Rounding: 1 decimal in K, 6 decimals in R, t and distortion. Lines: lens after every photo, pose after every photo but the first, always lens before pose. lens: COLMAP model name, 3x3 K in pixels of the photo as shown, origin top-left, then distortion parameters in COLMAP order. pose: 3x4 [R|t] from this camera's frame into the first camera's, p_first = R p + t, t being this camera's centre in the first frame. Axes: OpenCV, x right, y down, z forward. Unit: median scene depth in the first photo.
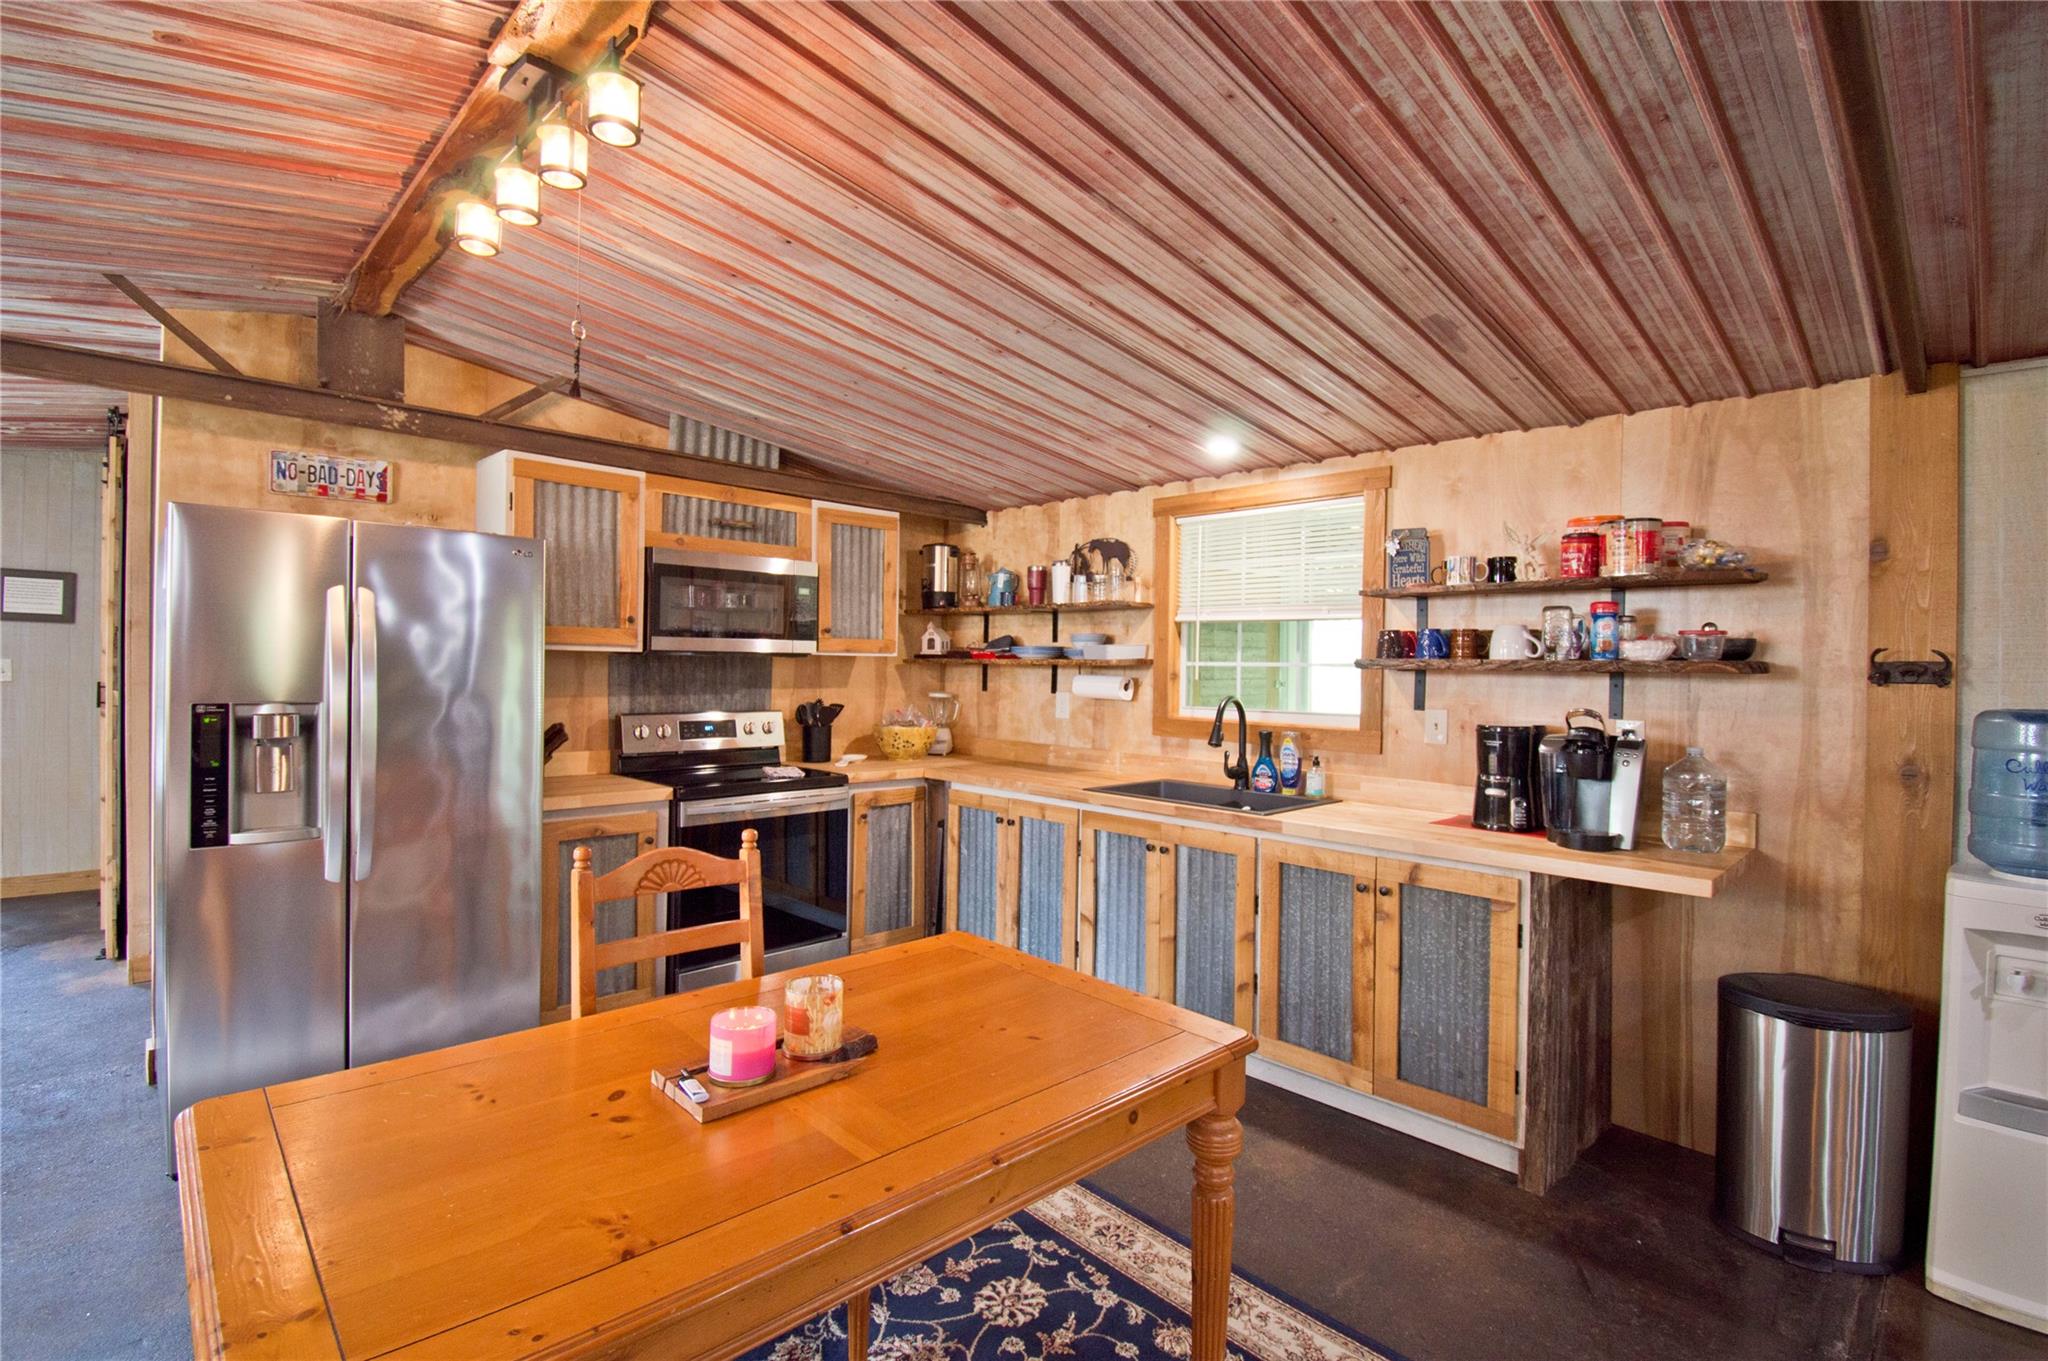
lens RADIAL K [[947.8, 0, 1028.3], [0, 947.8, 670.5], [0, 0, 1]] dist [0.025888, -0.030192]
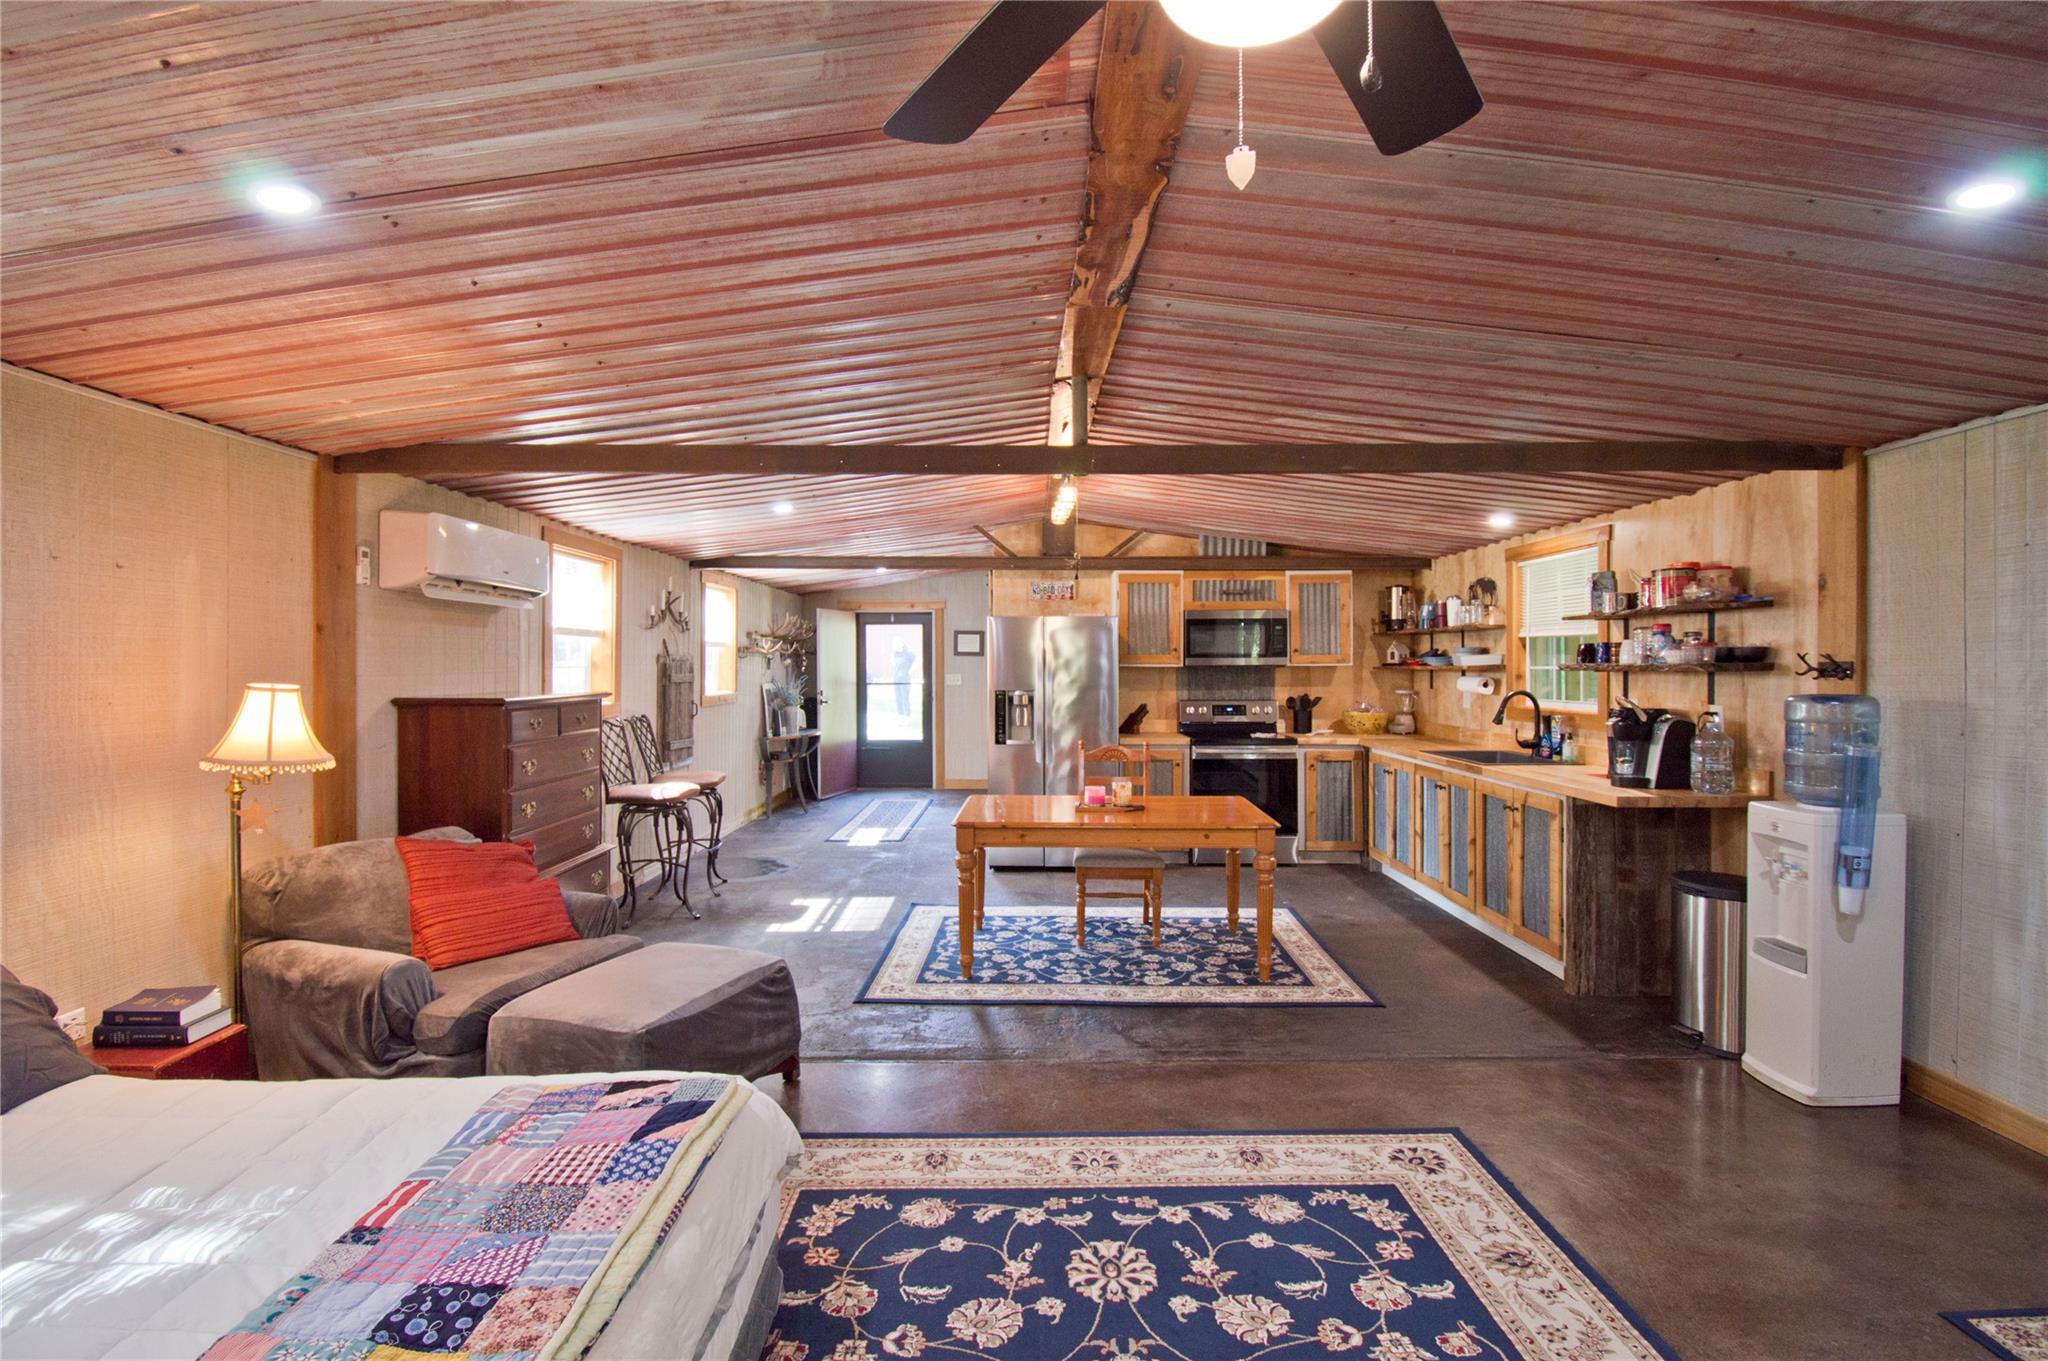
lens RADIAL K [[947.8, 0, 1028.3], [0, 947.8, 670.5], [0, 0, 1]] dist [0.025888, -0.030192]
pose [[0.711670, -0.014522, -0.702364, 0.711697], [0.011115, 0.999894, -0.009412, 0.002300], [0.702426, -0.001109, 0.711756, -0.561161]]
